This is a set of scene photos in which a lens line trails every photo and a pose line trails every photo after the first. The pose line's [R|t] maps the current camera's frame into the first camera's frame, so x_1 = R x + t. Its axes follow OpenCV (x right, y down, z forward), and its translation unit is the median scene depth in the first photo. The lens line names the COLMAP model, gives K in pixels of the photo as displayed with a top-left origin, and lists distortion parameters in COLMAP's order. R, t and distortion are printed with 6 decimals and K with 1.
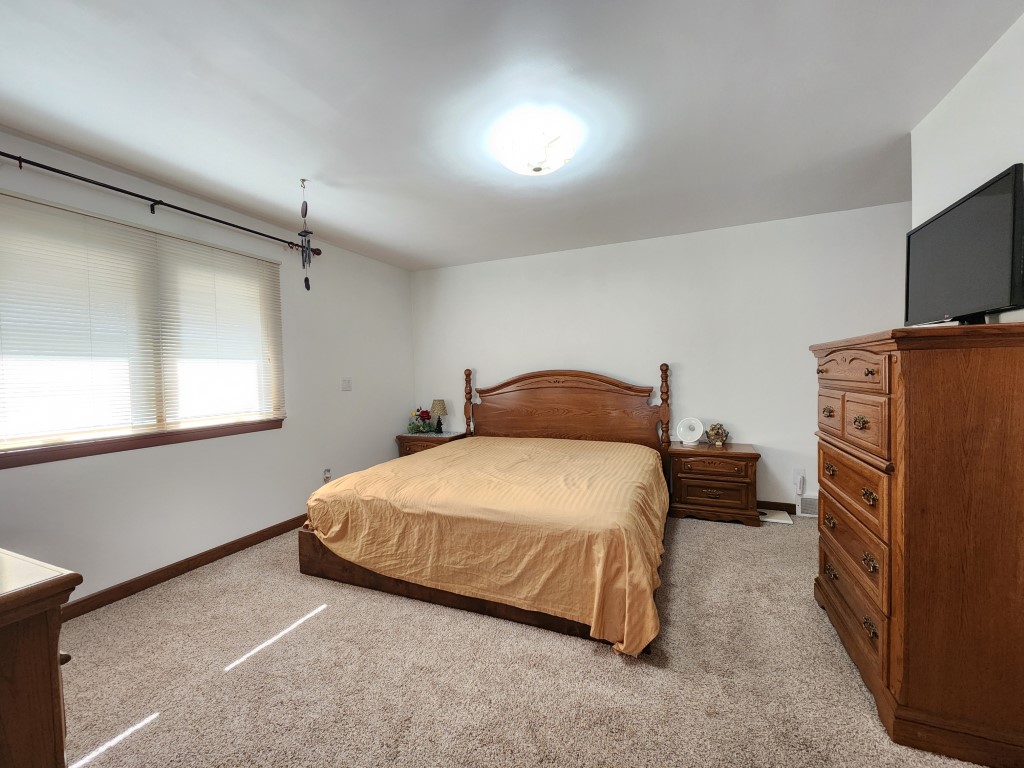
lens RADIAL K [[413.8, 0, 515.2], [0, 413.8, 387.7], [0, 0, 1]] dist [0.002908, -0.000015]
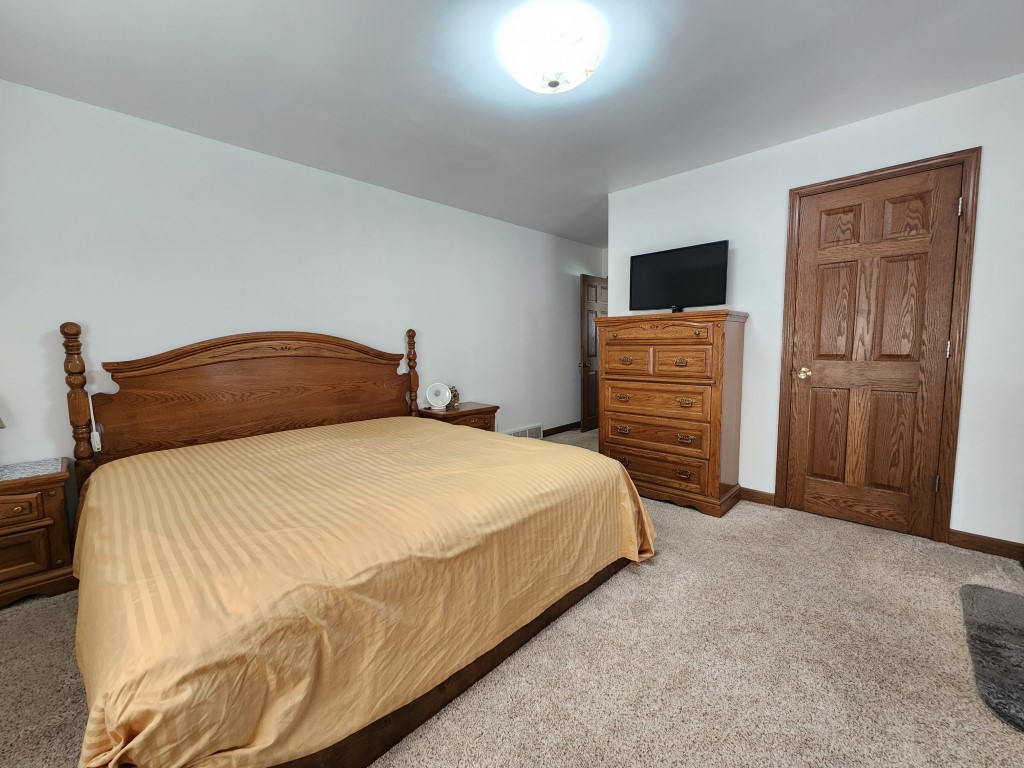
lens RADIAL K [[413.8, 0, 515.0], [0, 413.8, 381.6], [0, 0, 1]] dist [0.002908, -0.000015]
pose [[0.364046, -0.067761, 0.928913, -0.465667], [0.037011, 0.997615, 0.058268, 0.016181], [-0.930645, 0.013168, 0.365685, 0.434475]]
